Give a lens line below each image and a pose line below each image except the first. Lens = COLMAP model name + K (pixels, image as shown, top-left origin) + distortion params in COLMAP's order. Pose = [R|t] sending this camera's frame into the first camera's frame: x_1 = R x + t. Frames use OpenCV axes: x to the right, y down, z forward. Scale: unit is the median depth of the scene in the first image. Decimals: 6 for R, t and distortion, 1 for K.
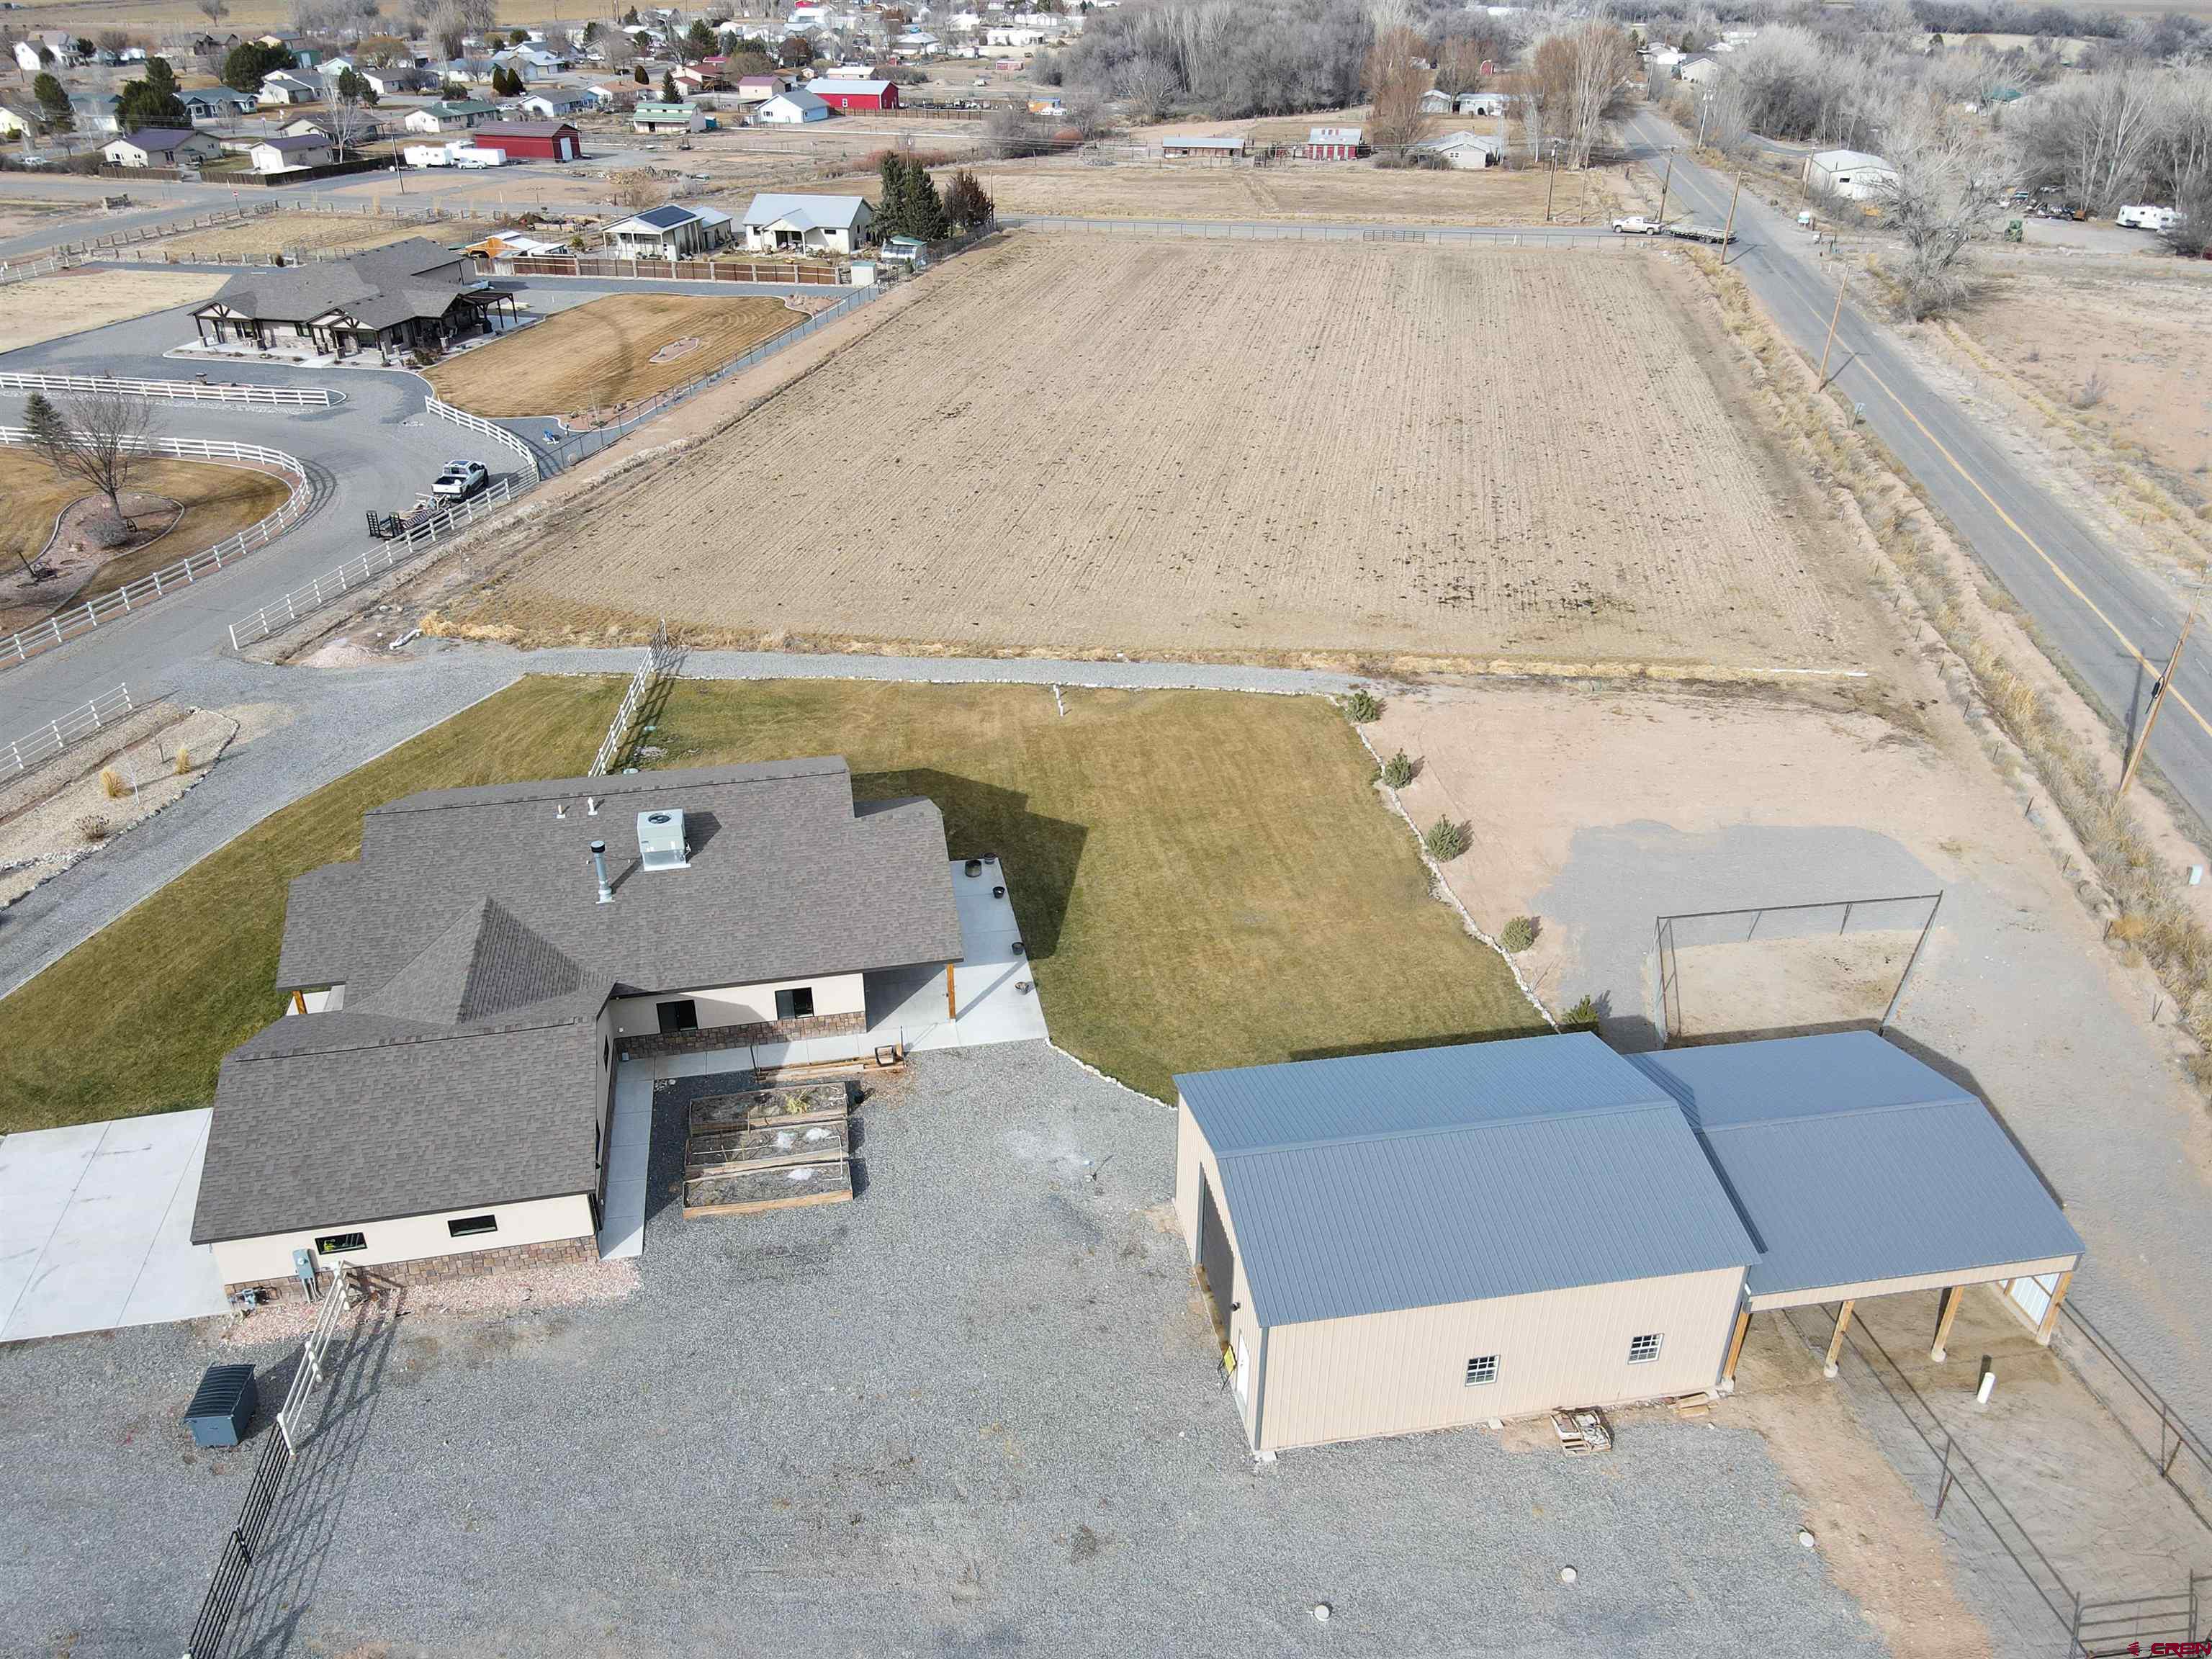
lens RADIAL K [[1627.1, 0, 1089.8], [0, 1627.1, 824.7], [0, 0, 1]] dist [-0.004935, 0.031558]
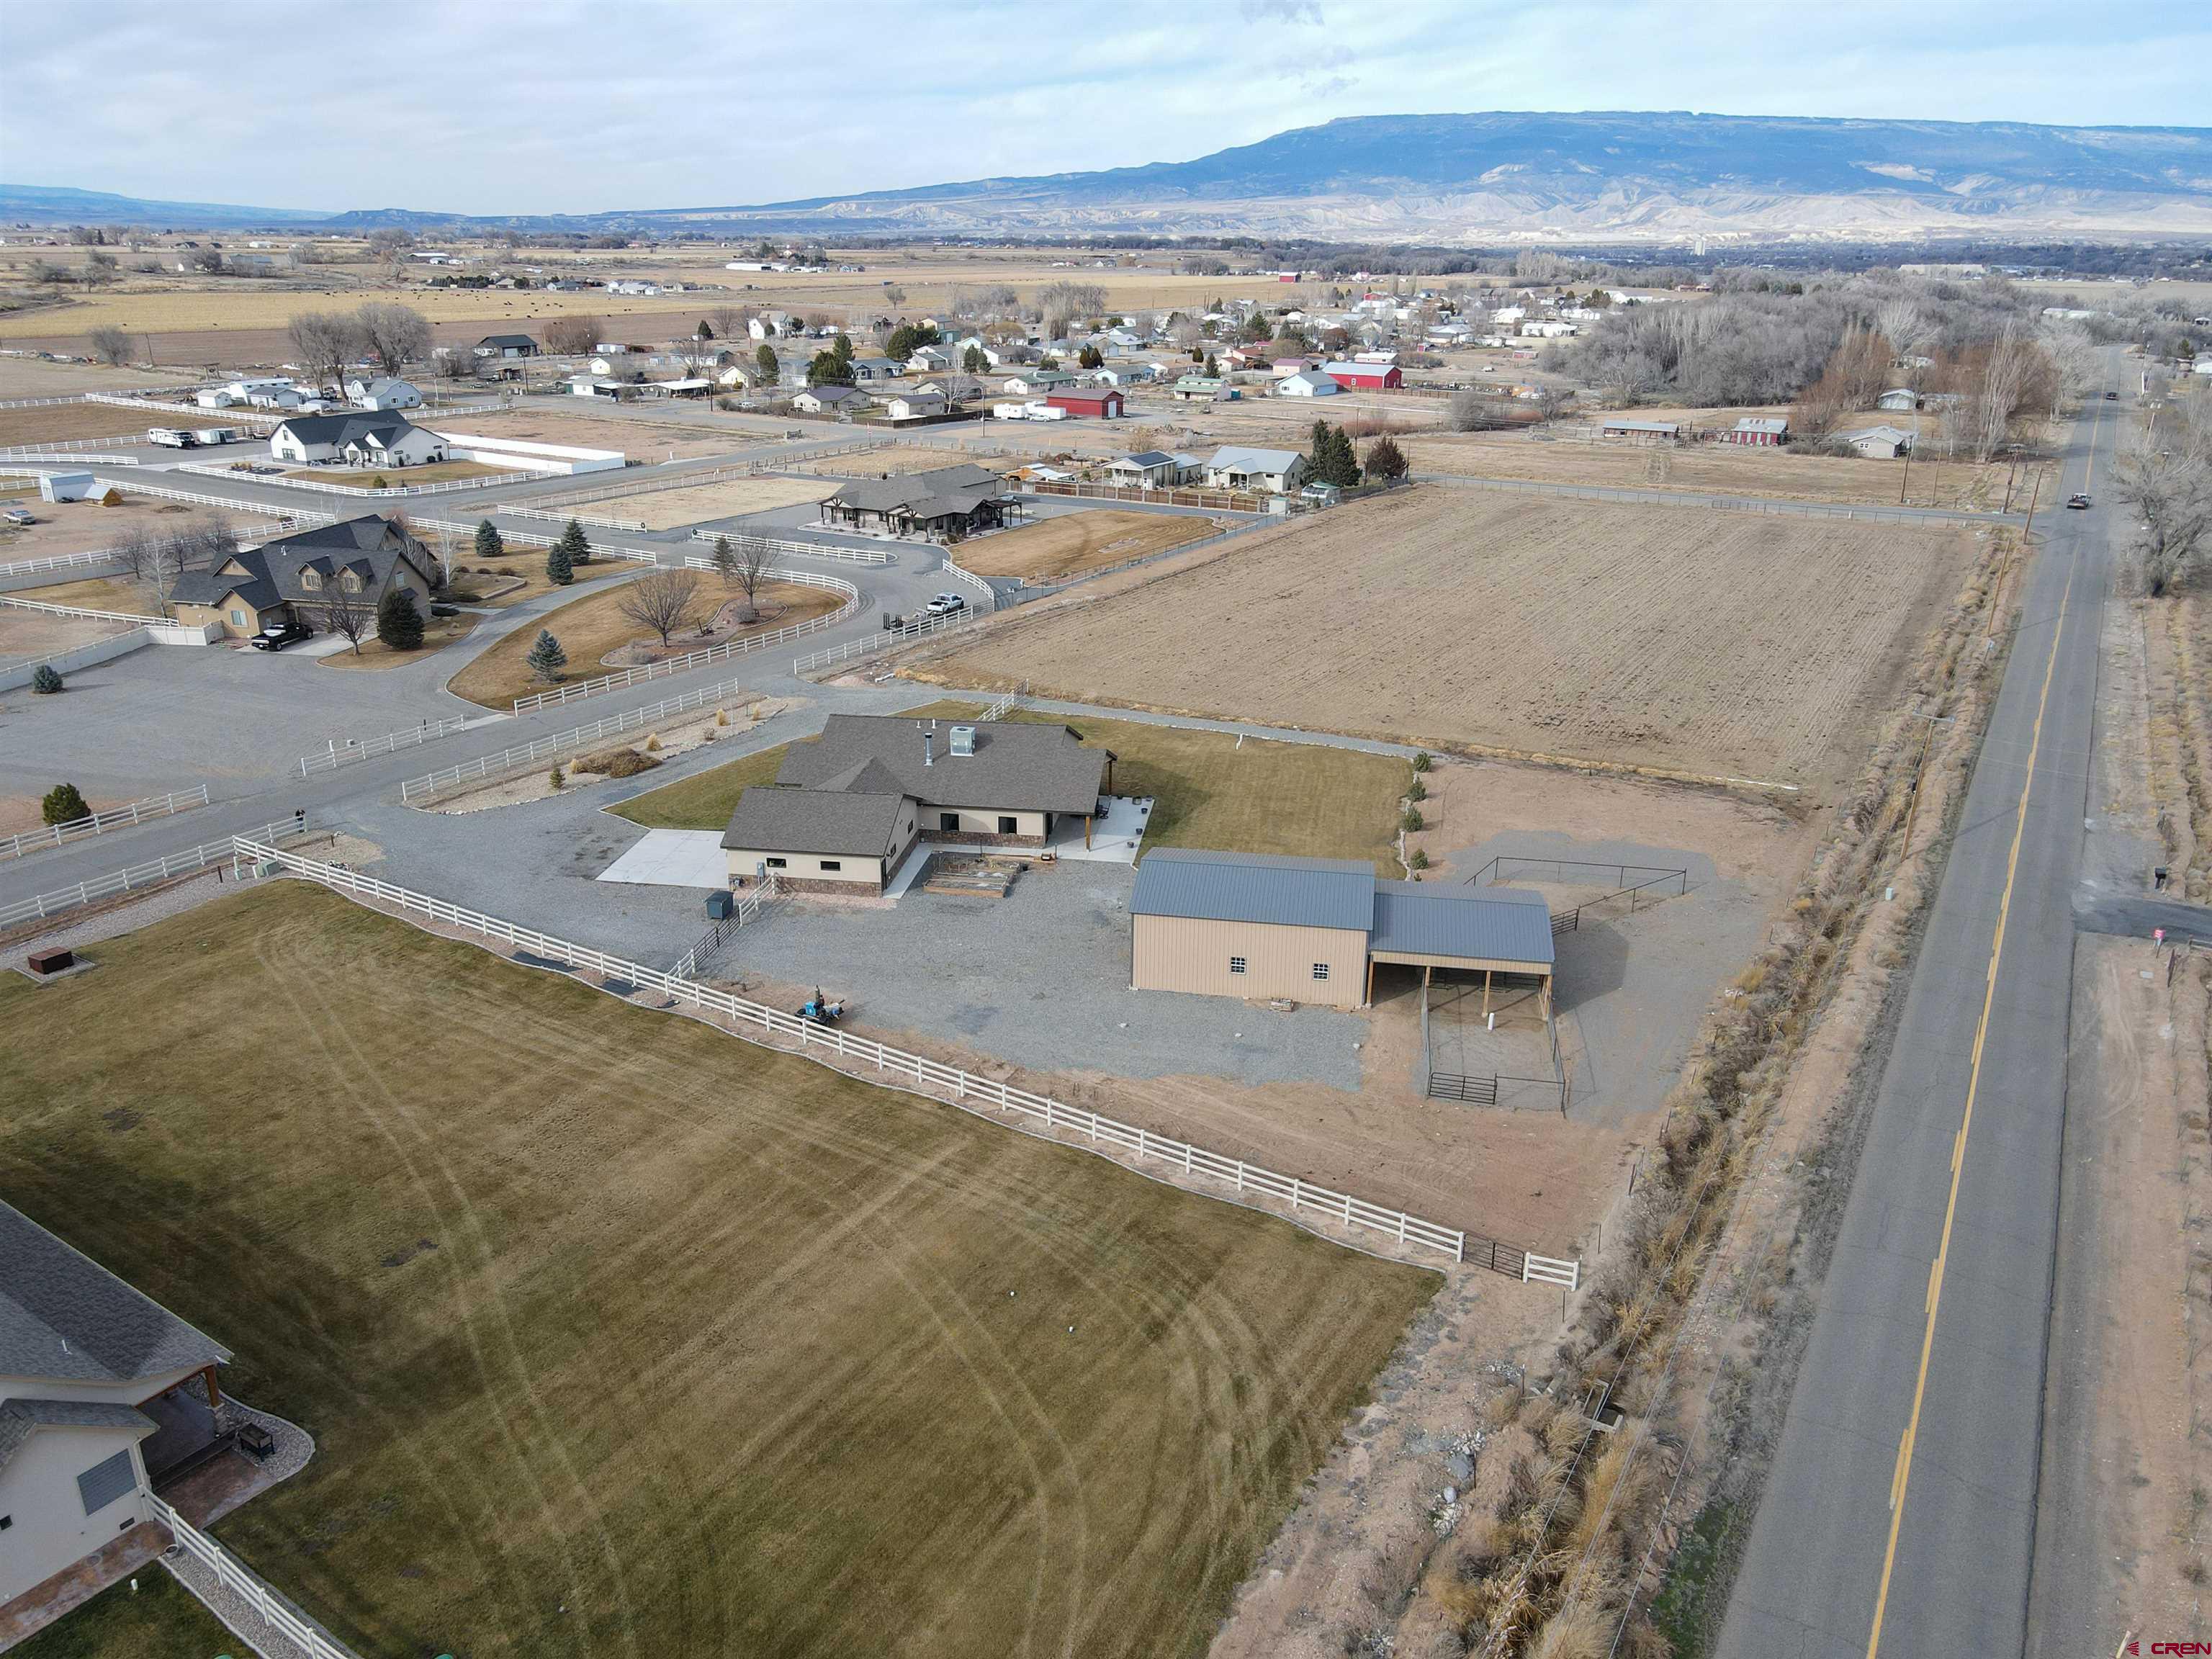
lens RADIAL K [[1627.1, 0, 1089.8], [0, 1627.1, 824.7], [0, 0, 1]] dist [-0.004935, 0.031558]
pose [[0.942883, 0.119132, -0.311093, 0.281352], [-0.164086, 0.978811, -0.122491, 0.180519], [0.289909, 0.166541, 0.942453, -0.439085]]
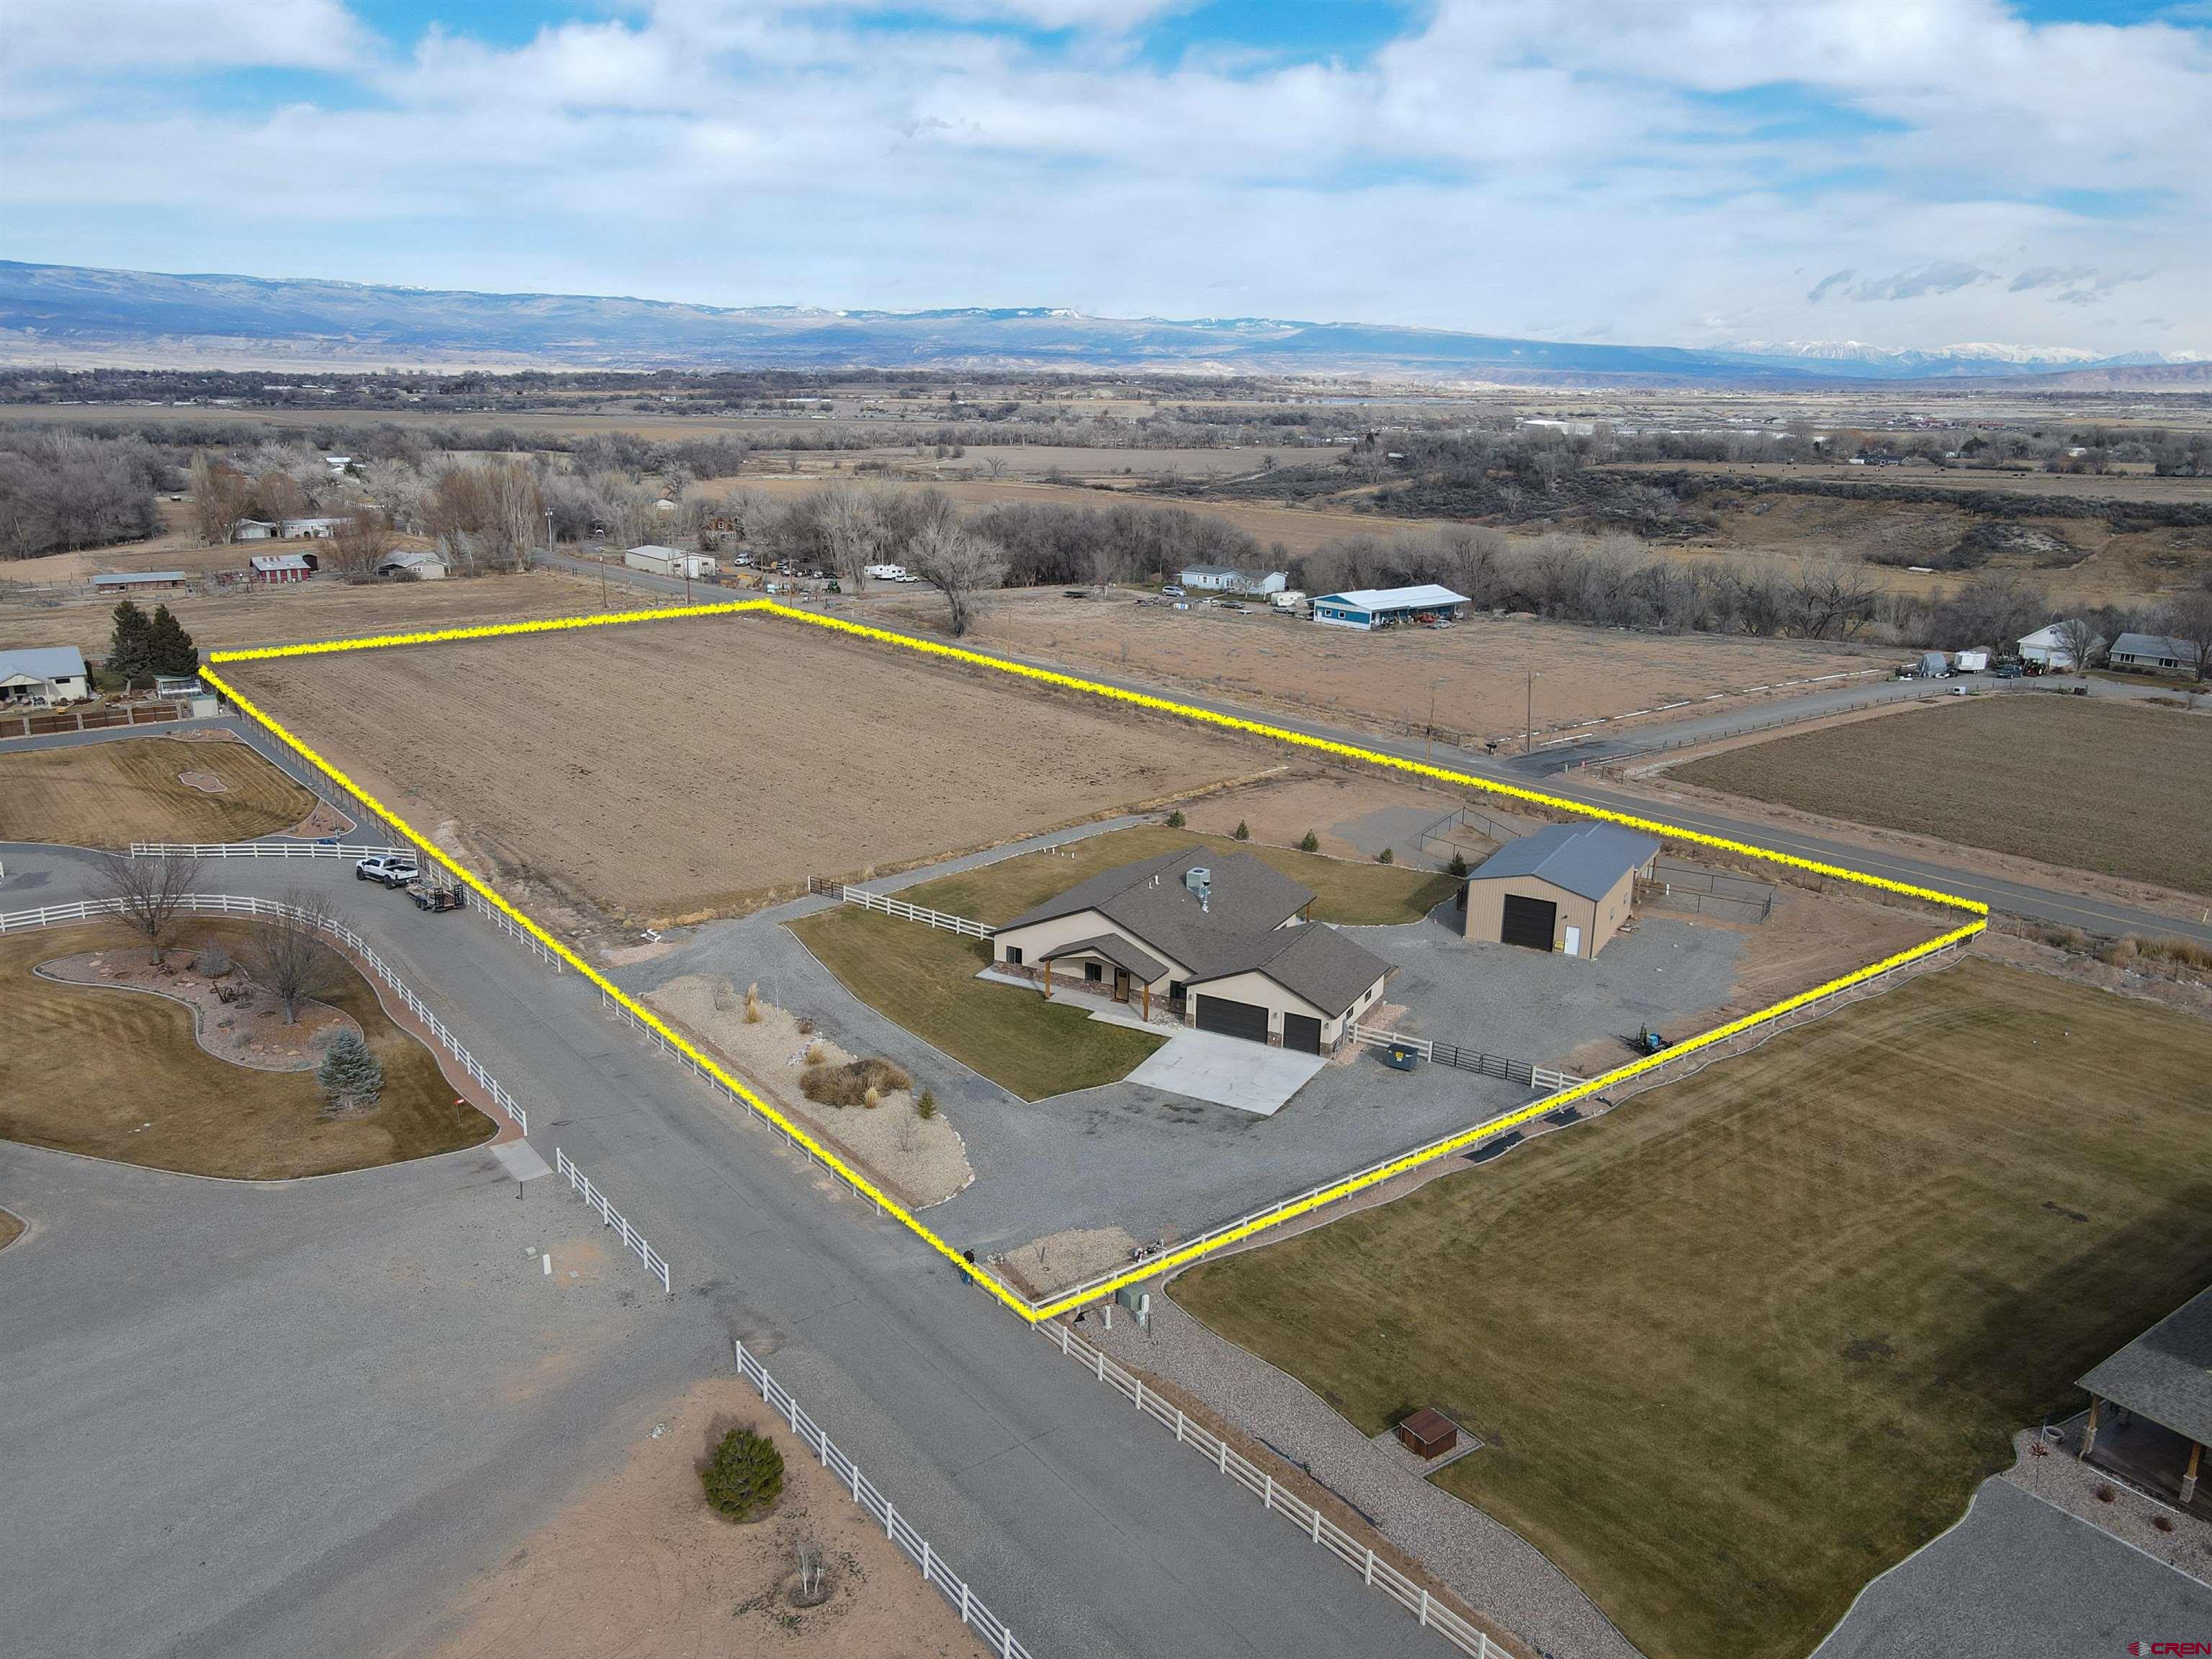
lens RADIAL K [[1627.1, 0, 1089.8], [0, 1627.1, 824.7], [0, 0, 1]] dist [-0.004935, 0.031558]
pose [[0.639156, -0.195983, 0.743687, -1.026077], [0.355888, 0.932594, -0.060100, 0.008625], [-0.681779, 0.303082, 0.665821, -0.151177]]
